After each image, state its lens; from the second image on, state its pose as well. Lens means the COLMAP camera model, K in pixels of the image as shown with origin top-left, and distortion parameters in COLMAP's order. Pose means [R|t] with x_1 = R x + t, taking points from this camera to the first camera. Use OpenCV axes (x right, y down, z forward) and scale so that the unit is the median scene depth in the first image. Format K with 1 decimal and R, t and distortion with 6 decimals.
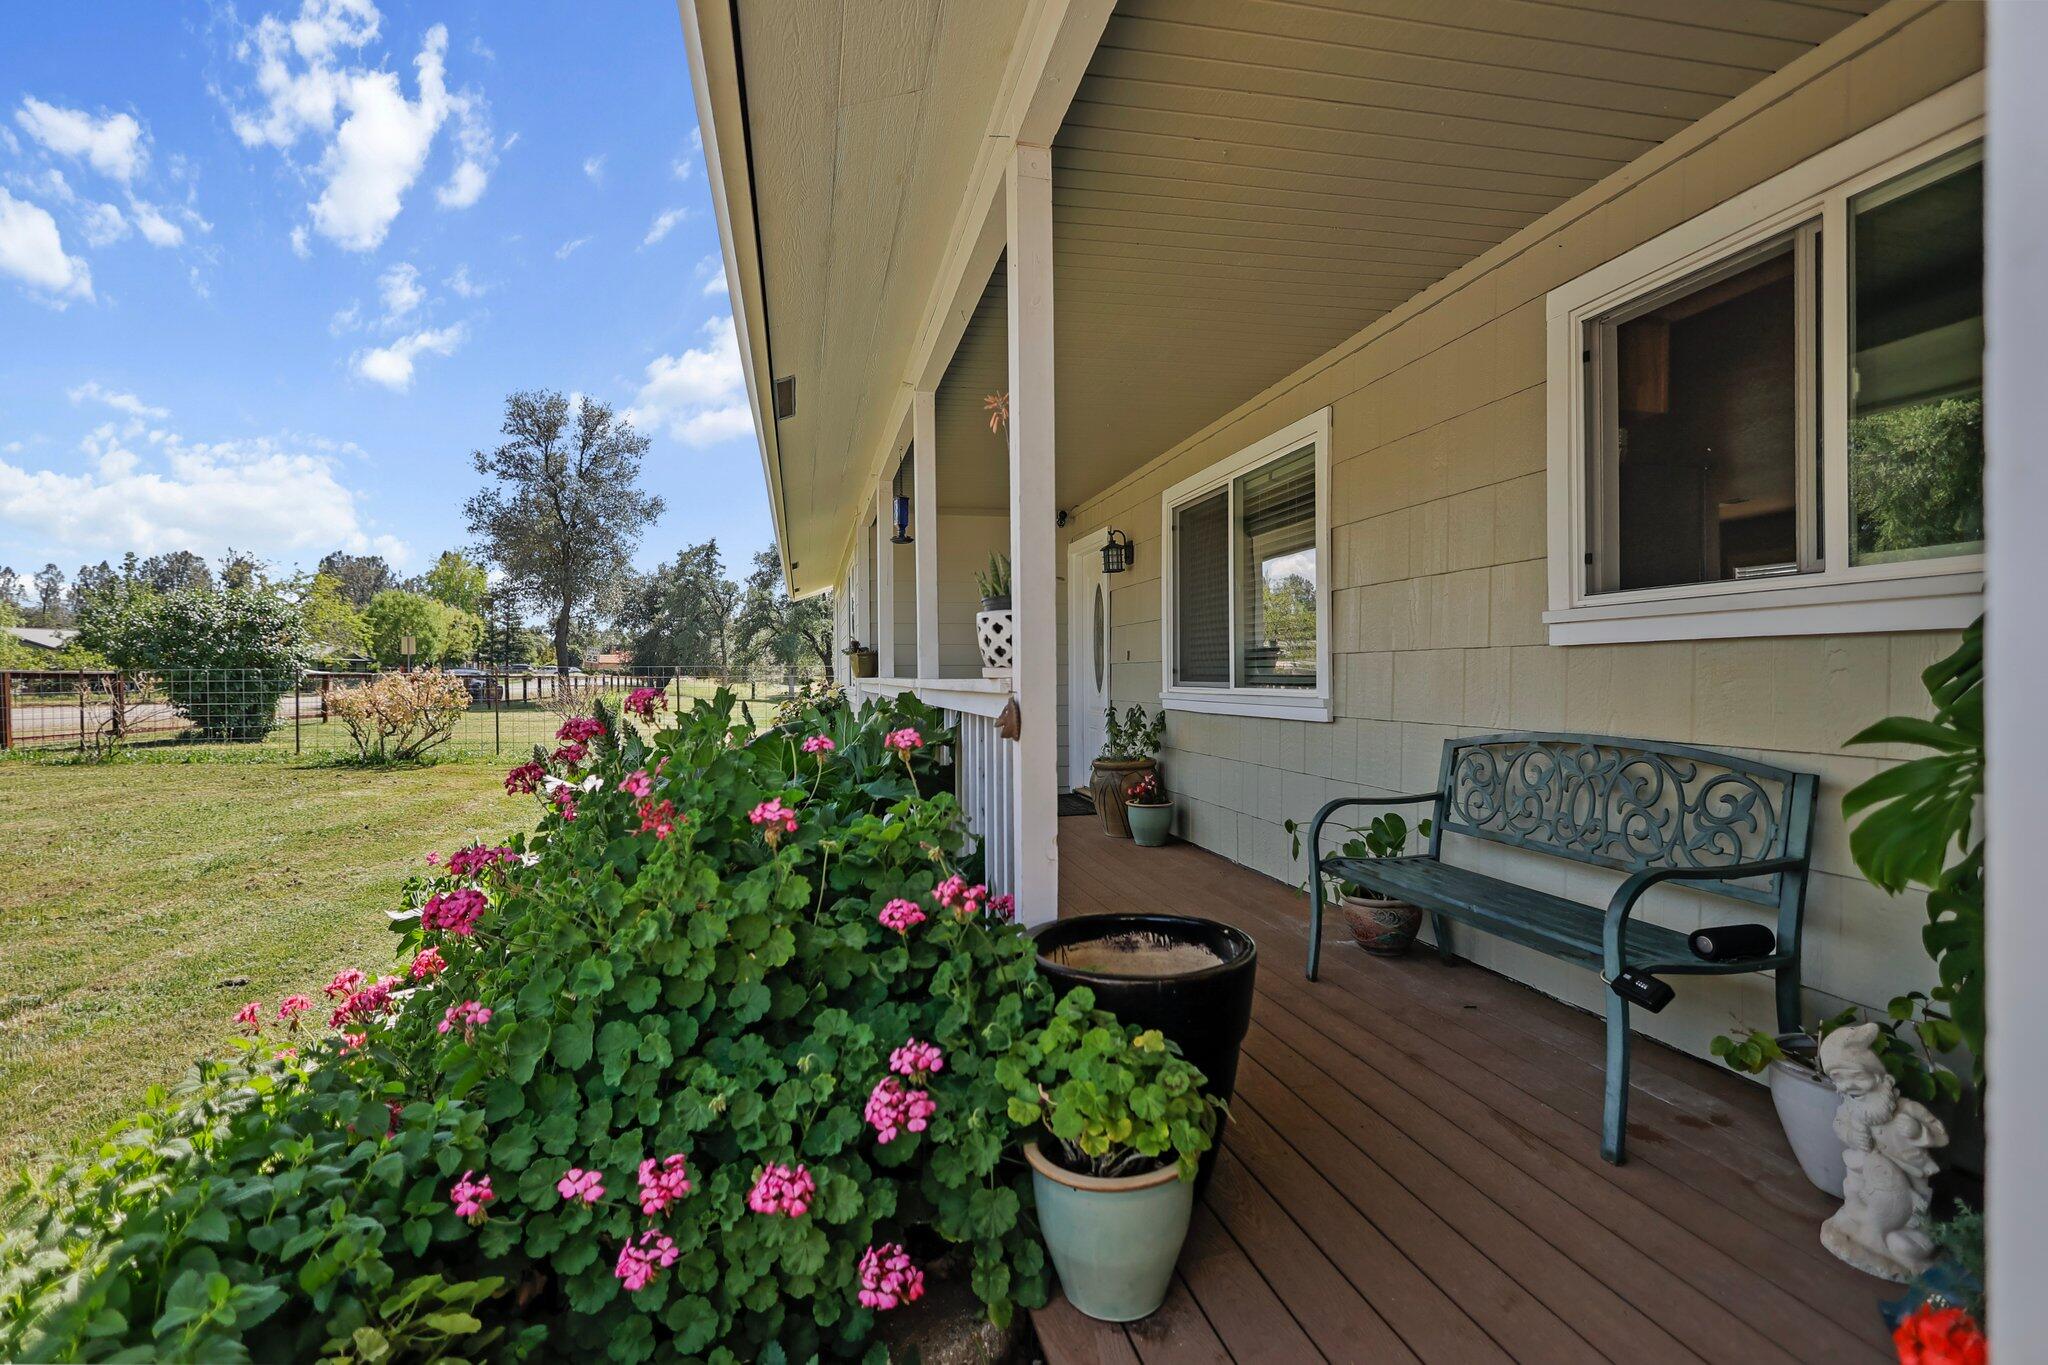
lens RADIAL K [[945.9, 0, 1018.3], [0, 945.9, 680.6], [0, 0, 1]] dist [0.001706, 0.001324]
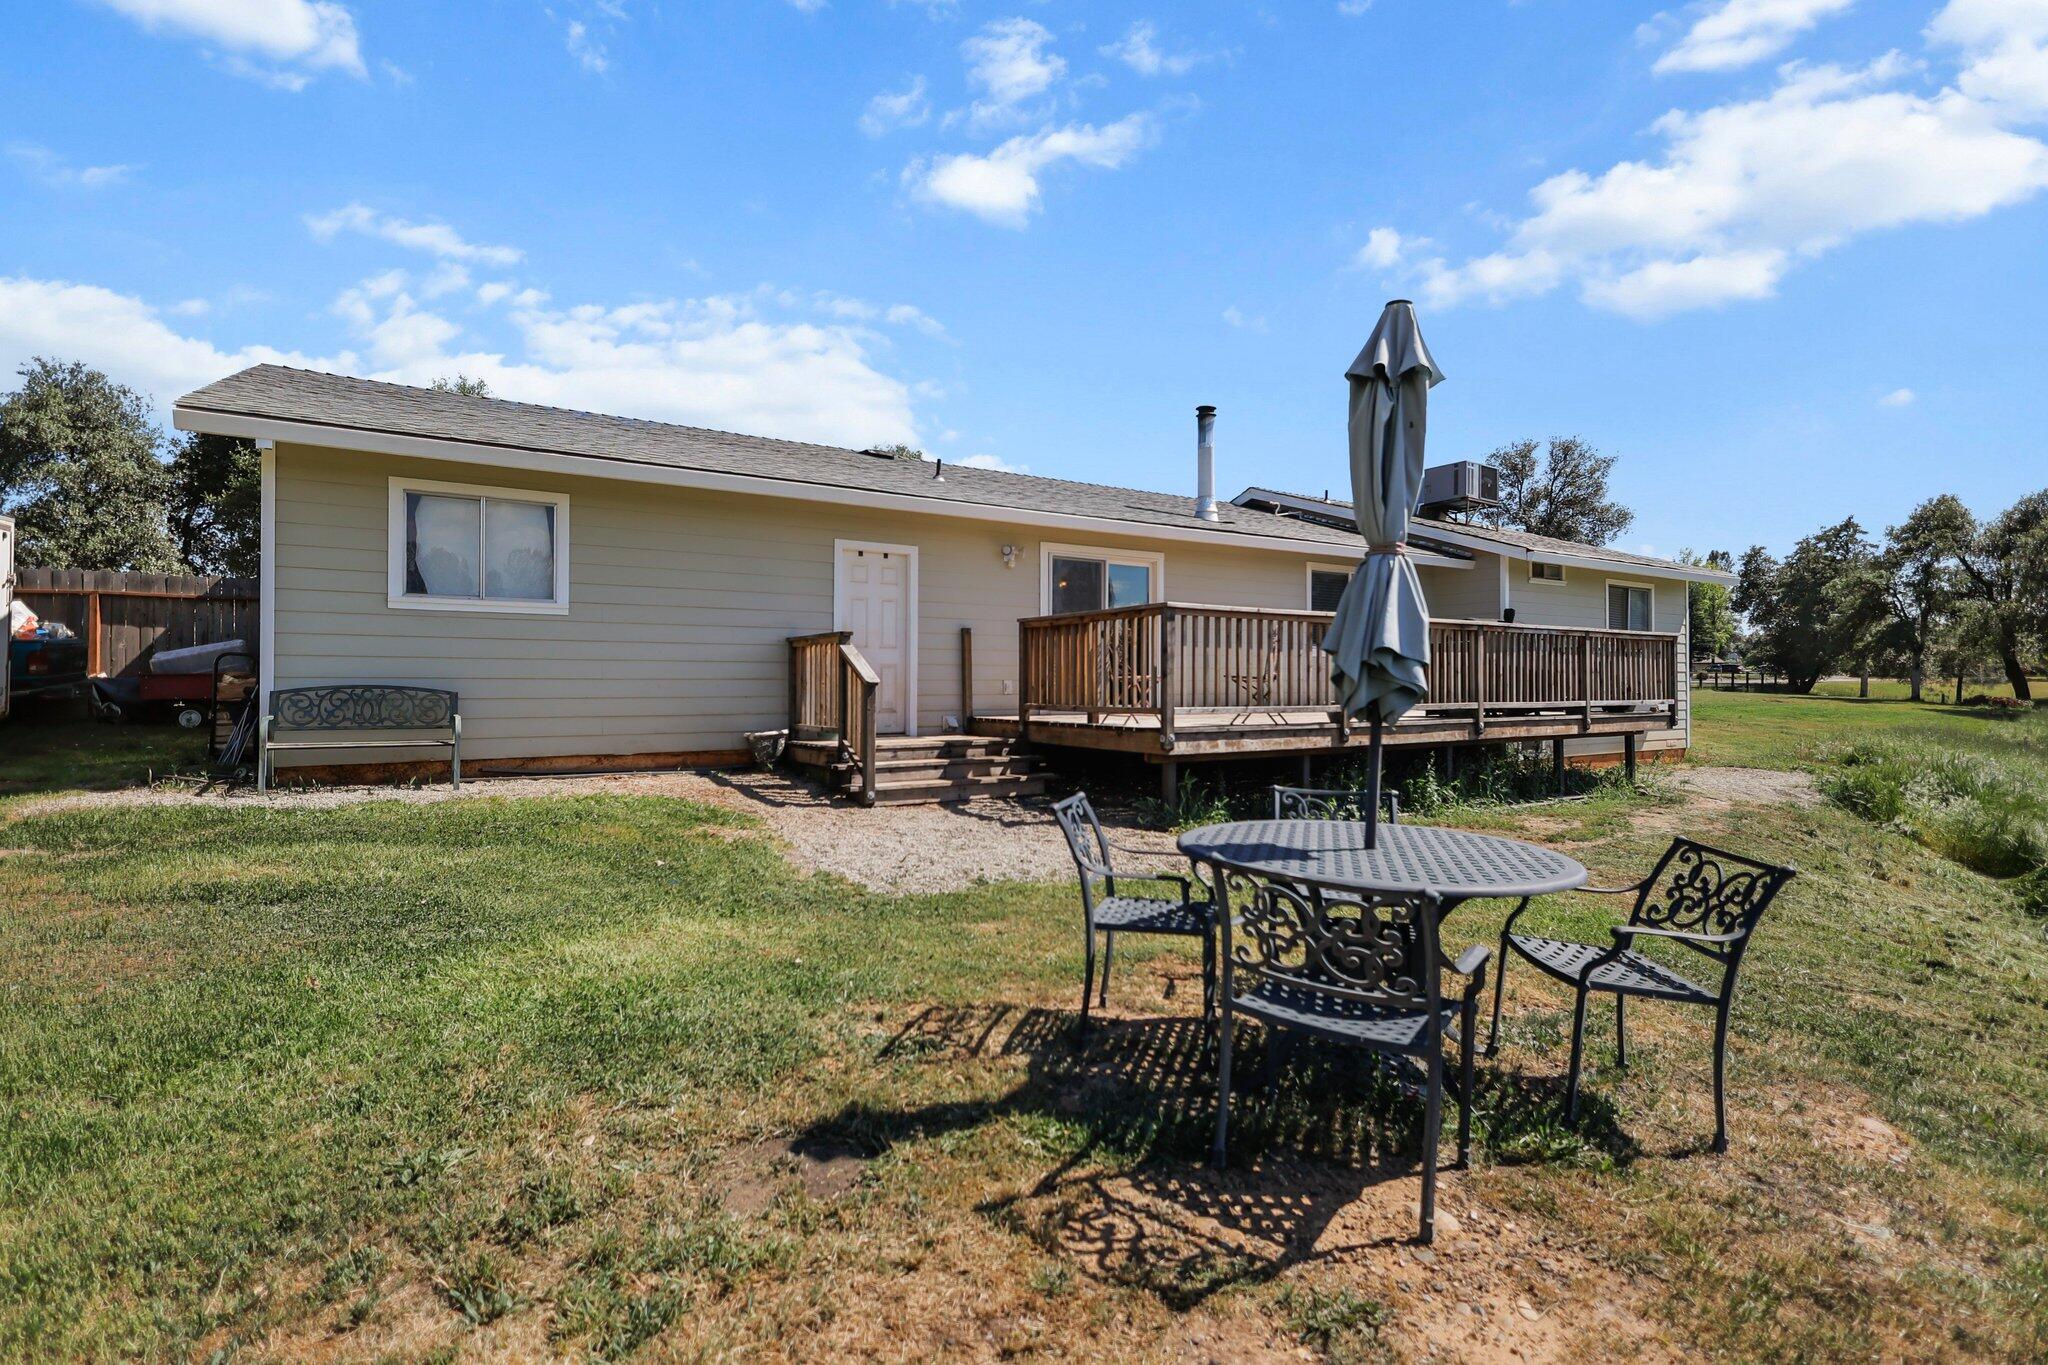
lens RADIAL K [[945.9, 0, 1023.9], [0, 945.9, 683.4], [0, 0, 1]] dist [0.001706, 0.001324]
pose [[0.992204, 0.008421, 0.124340, -0.686205], [-0.008168, 0.999963, -0.002546, -0.002349], [-0.124357, 0.001511, 0.992236, 0.365133]]
